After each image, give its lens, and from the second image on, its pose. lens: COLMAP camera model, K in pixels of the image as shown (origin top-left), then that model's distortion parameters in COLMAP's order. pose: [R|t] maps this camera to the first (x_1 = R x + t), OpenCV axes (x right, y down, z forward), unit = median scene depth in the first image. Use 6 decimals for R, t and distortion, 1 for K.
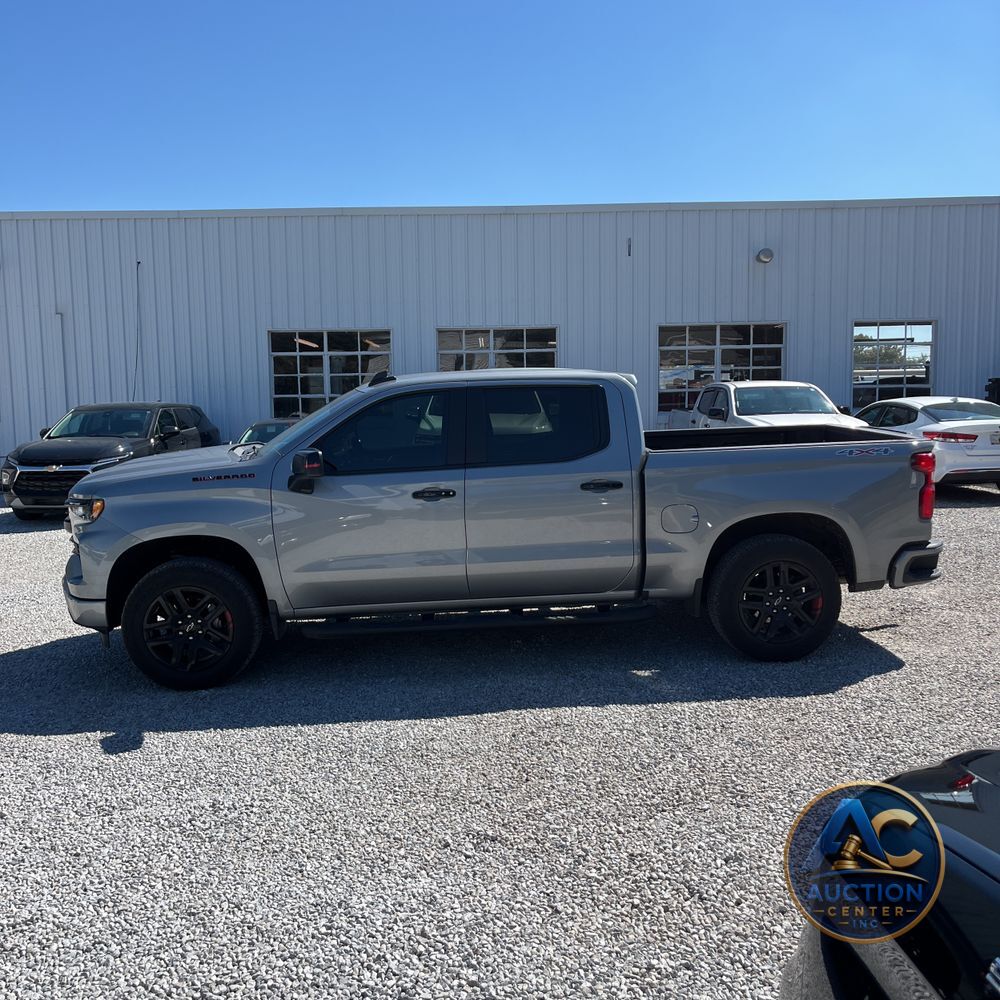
lens RADIAL K [[1014.3, 0, 494.6], [0, 1014.3, 510.1], [0, 0, 1]] dist [0.029003, -0.020661]
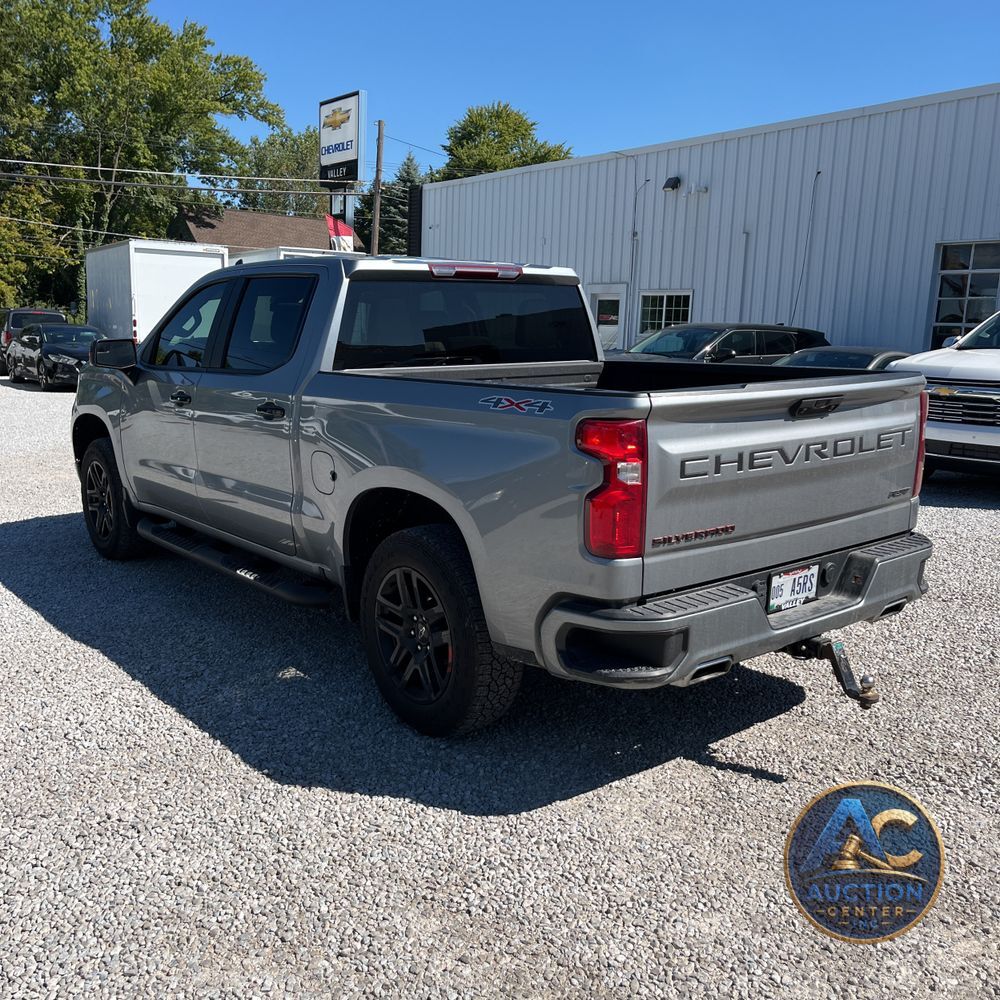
lens RADIAL K [[1014.3, 0, 494.6], [0, 1014.3, 510.1], [0, 0, 1]] dist [0.029003, -0.020661]
pose [[0.570393, 0.184577, -0.800365, 0.849820], [-0.134496, 0.982260, 0.130675, -0.075242], [0.810286, 0.033110, 0.585099, 0.734819]]
